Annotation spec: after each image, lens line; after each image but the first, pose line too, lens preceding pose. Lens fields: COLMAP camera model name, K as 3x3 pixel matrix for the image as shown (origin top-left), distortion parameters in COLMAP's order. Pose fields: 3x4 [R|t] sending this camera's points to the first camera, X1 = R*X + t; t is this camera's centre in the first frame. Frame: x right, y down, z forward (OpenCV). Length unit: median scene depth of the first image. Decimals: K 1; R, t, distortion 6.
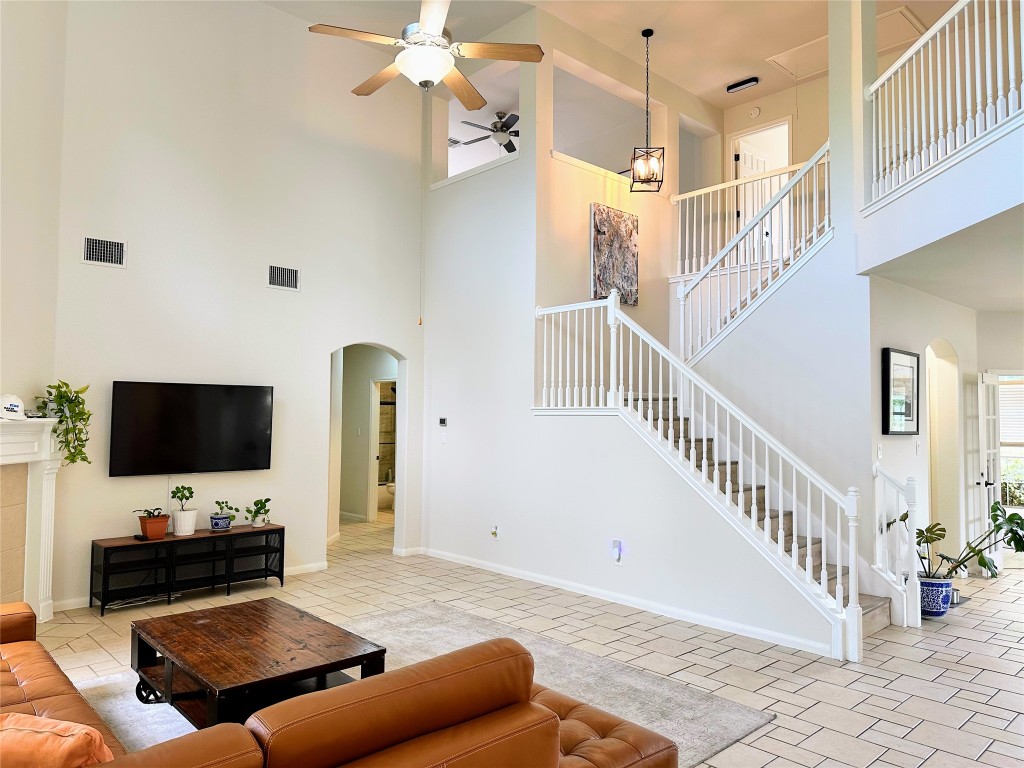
lens RADIAL K [[717.5, 0, 512.4], [0, 717.5, 383.5], [0, 0, 1]] dist [0.000700, -0.000597]
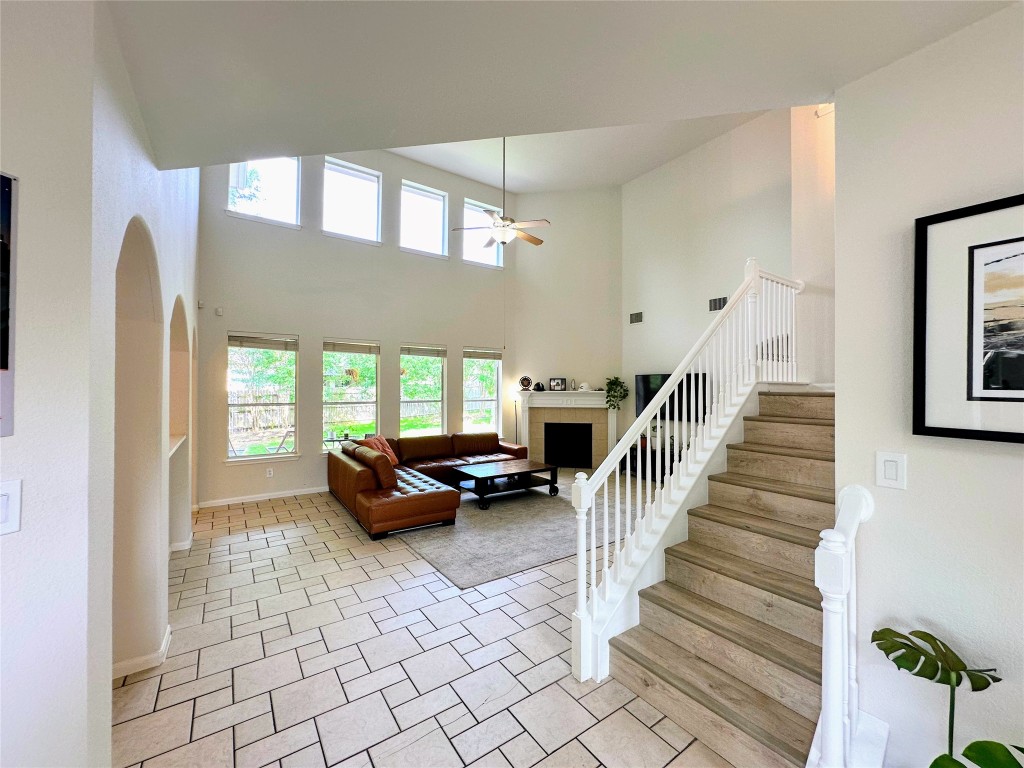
lens RADIAL K [[410.1, 0, 512.8], [0, 410.1, 385.8], [0, 0, 1]] dist [0.003189, 0.000308]
pose [[-0.139378, -0.013428, -0.990148, 1.107803], [0.042016, 0.998927, -0.019462, 0.056372], [0.989347, -0.044315, -0.138664, 1.141929]]
